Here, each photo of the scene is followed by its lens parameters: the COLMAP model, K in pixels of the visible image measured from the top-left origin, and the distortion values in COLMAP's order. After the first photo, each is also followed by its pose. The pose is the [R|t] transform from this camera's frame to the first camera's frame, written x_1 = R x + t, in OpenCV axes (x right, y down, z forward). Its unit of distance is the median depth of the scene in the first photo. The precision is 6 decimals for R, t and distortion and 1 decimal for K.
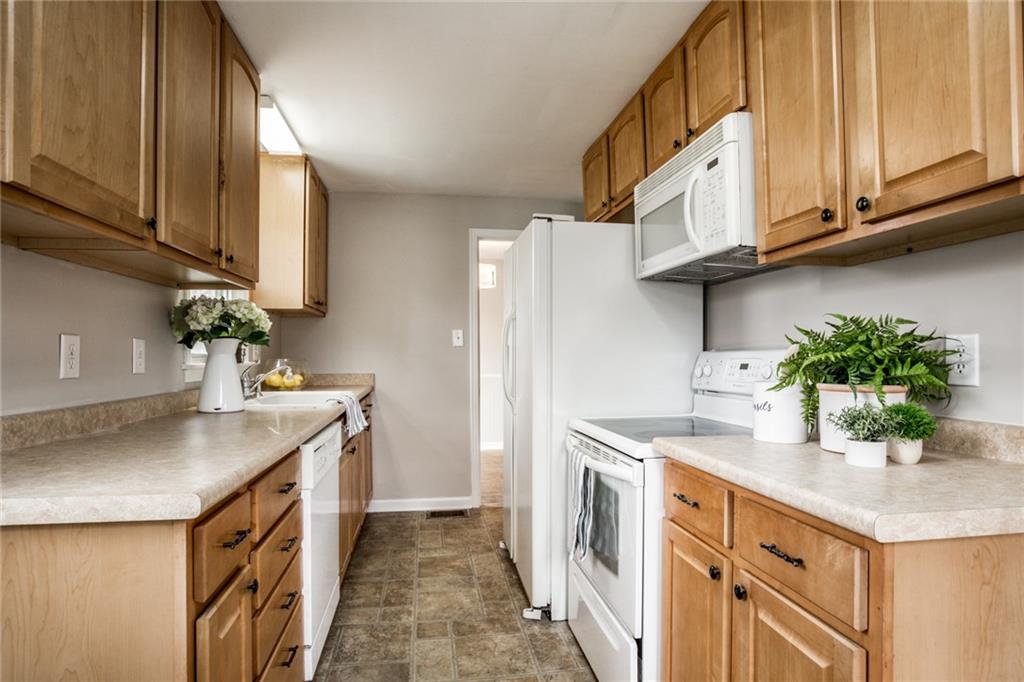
lens RADIAL K [[547.9, 0, 512.4], [0, 547.9, 356.2], [0, 0, 1]] dist [-0.071190, 0.031617]
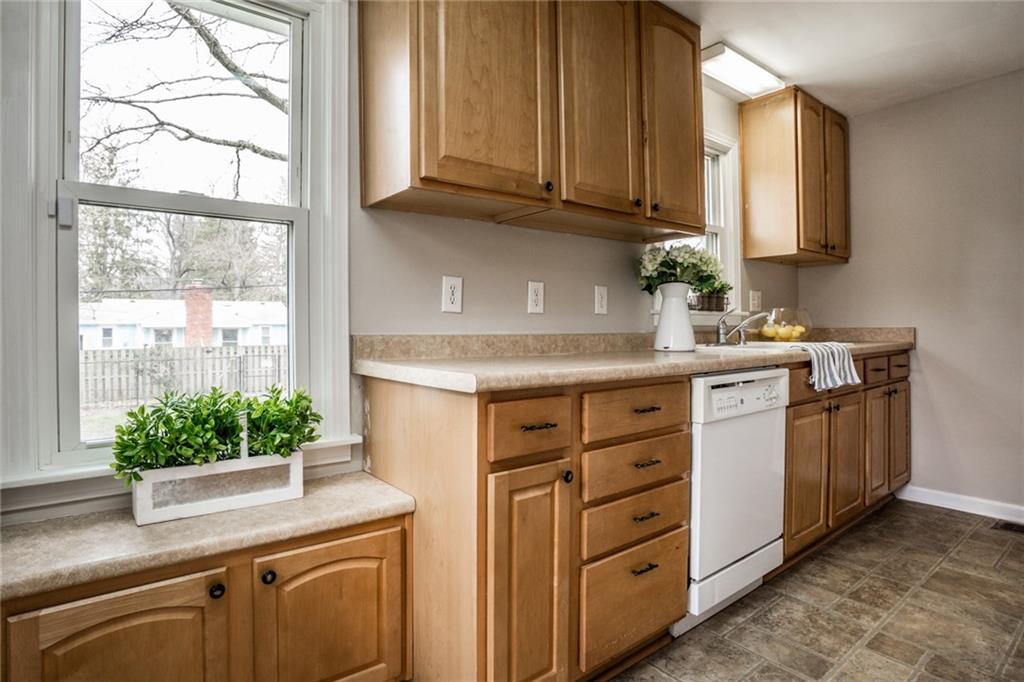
lens RADIAL K [[547.9, 0, 487.5], [0, 547.9, 332.2], [0, 0, 1]] dist [-0.069303, 0.032446]
pose [[0.470927, 0.003586, -0.882165, 0.258465], [0.004877, 0.999966, 0.006668, 0.057507], [0.882159, -0.007443, 0.470893, 0.154875]]
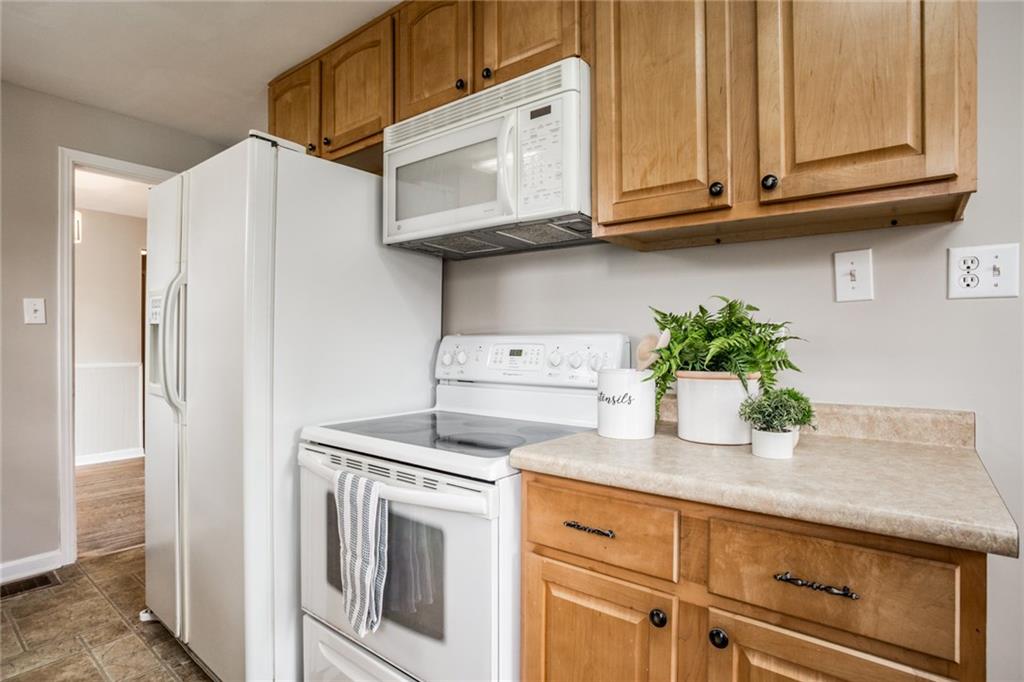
lens RADIAL K [[527.7, 0, 499.4], [0, 527.7, 344.9], [0, 0, 1]] dist [-0.073466, 0.032175]
pose [[0.743448, 0.001498, 0.668793, -0.176077], [-0.005595, 0.999976, 0.003980, 0.002422], [-0.668771, -0.006701, 0.743438, 0.352807]]
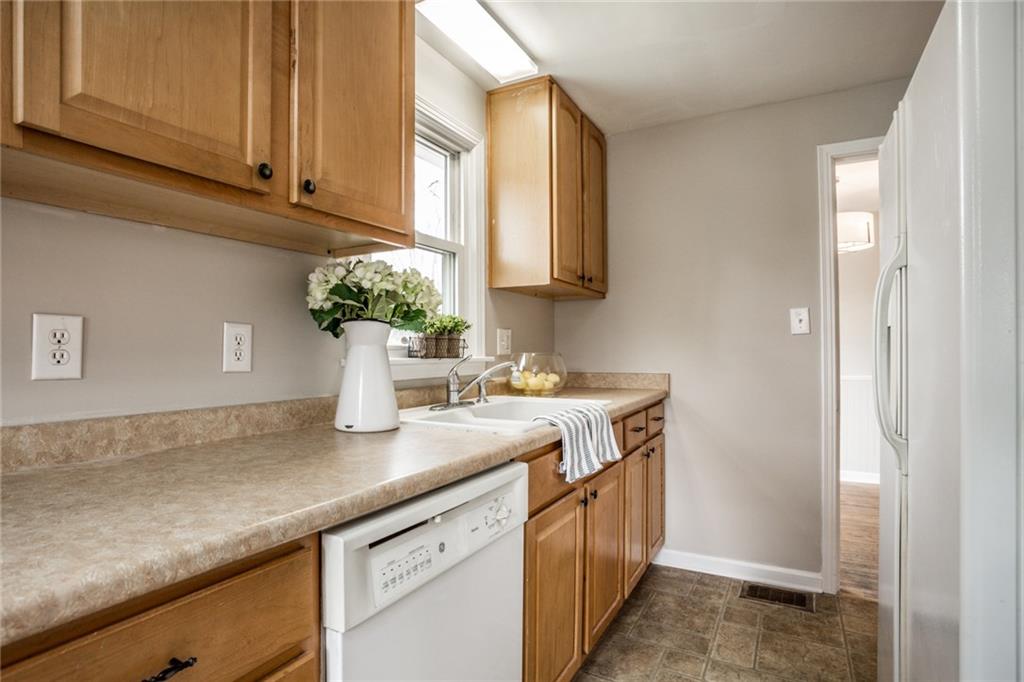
lens RADIAL K [[527.7, 0, 499.4], [0, 527.7, 344.9], [0, 0, 1]] dist [-0.073466, 0.032175]
pose [[0.779770, -0.004190, -0.626053, 0.008359], [-0.002313, 0.999952, -0.009573, 0.002190], [0.626062, 0.008913, 0.779722, 0.604449]]
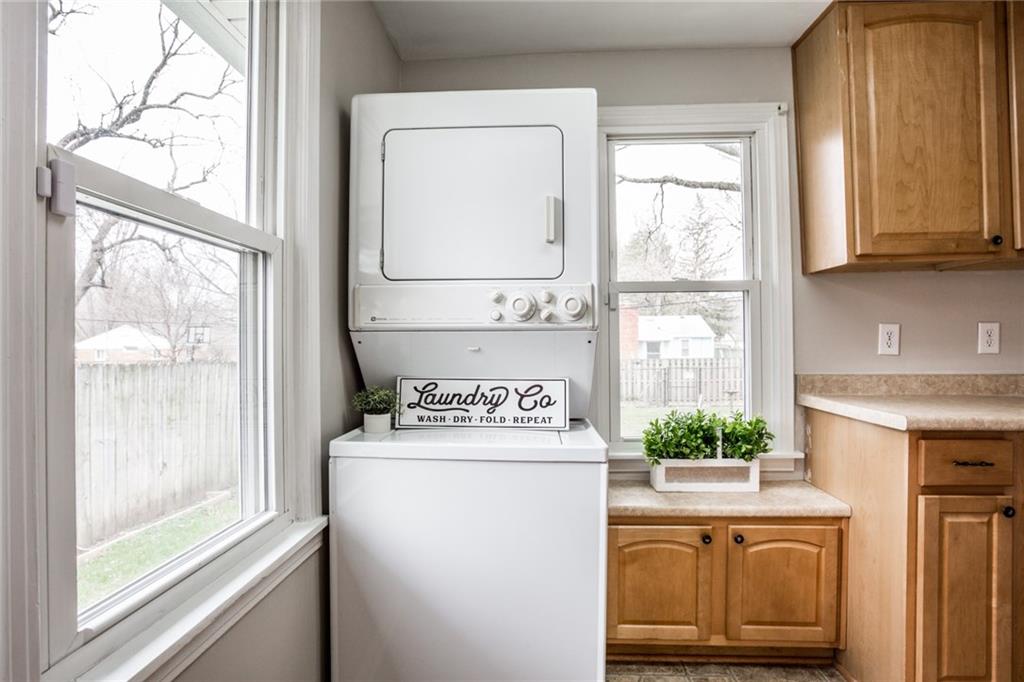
lens RADIAL K [[536.0, 0, 499.8], [0, 536.0, 342.0], [0, 0, 1]] dist [-0.070232, 0.029187]
pose [[-0.227183, 0.001191, -0.973851, 0.558038], [0.009625, 0.999953, -0.001022, 0.000179], [0.973804, -0.009605, -0.227184, 0.036154]]
